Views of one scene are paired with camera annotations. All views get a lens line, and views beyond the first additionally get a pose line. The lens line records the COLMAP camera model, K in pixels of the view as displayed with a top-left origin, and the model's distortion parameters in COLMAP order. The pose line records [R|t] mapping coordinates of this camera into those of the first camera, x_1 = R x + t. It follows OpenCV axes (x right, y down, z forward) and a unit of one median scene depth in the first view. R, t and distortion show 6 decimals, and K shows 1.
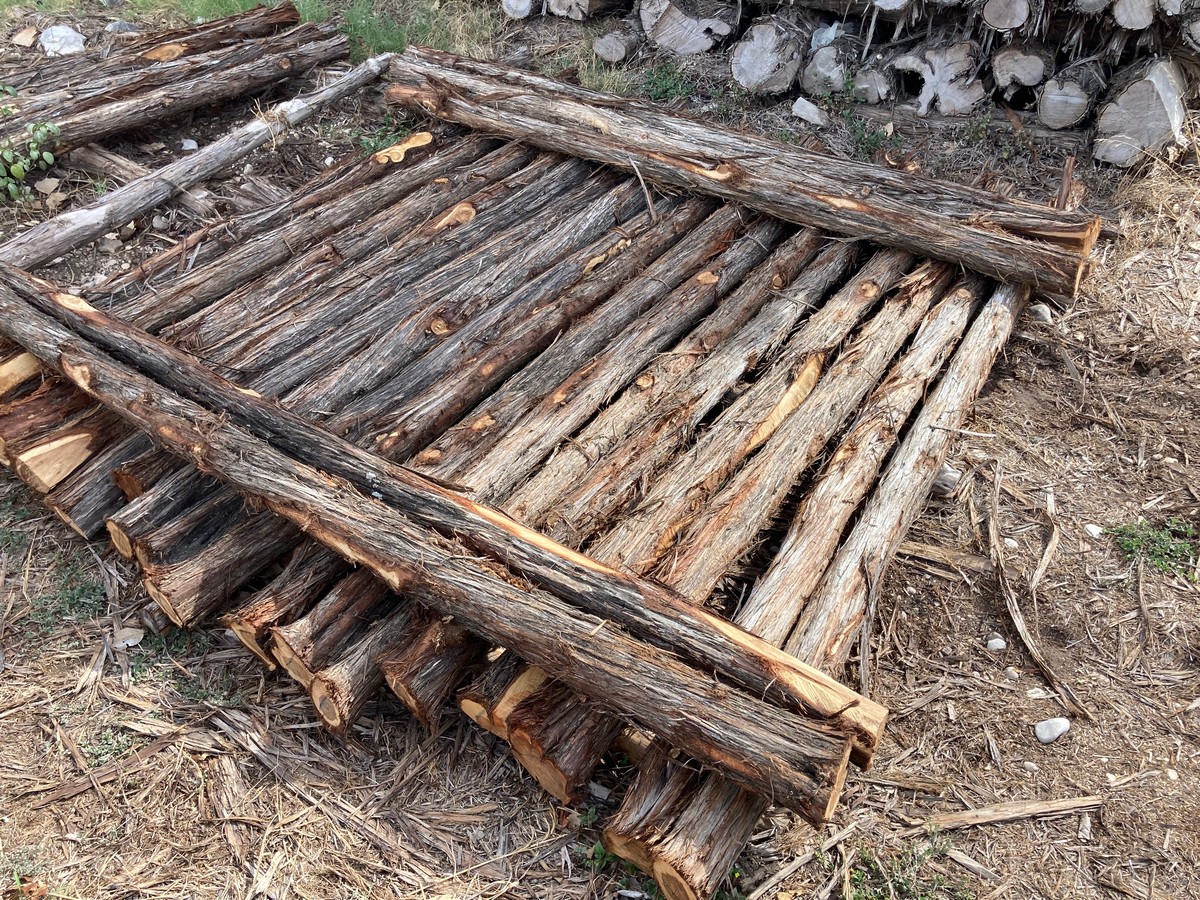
lens RADIAL K [[965.7, 0, 600.3], [0, 965.7, 451.0], [0, 0, 1]] dist [-0.005690, 0.006799]
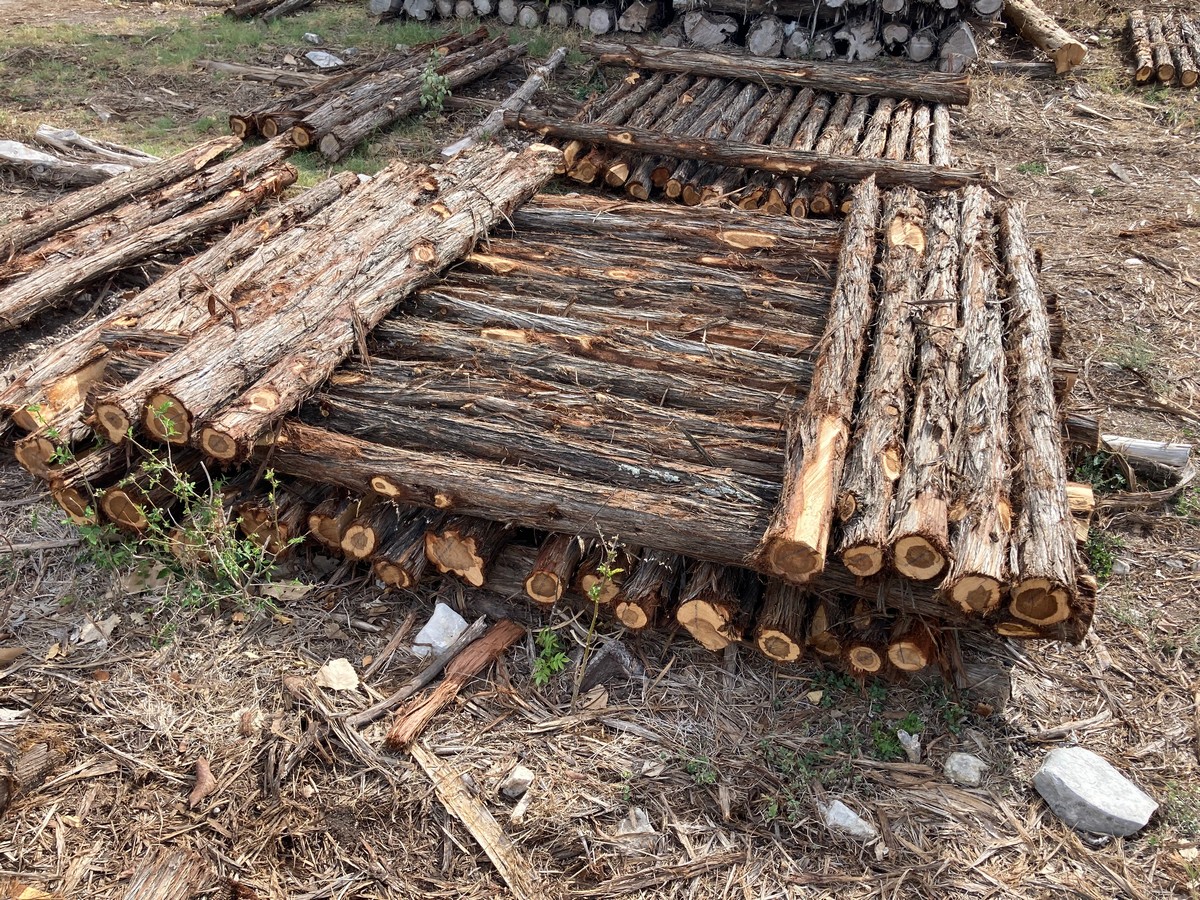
lens RADIAL K [[965.7, 0, 599.8], [0, 965.7, 449.1], [0, 0, 1]] dist [-0.005690, 0.006799]
pose [[0.961653, -0.142272, 0.234483, -0.739039], [0.163741, 0.983672, -0.074689, 0.493078], [-0.220028, 0.110220, 0.969247, -0.698324]]
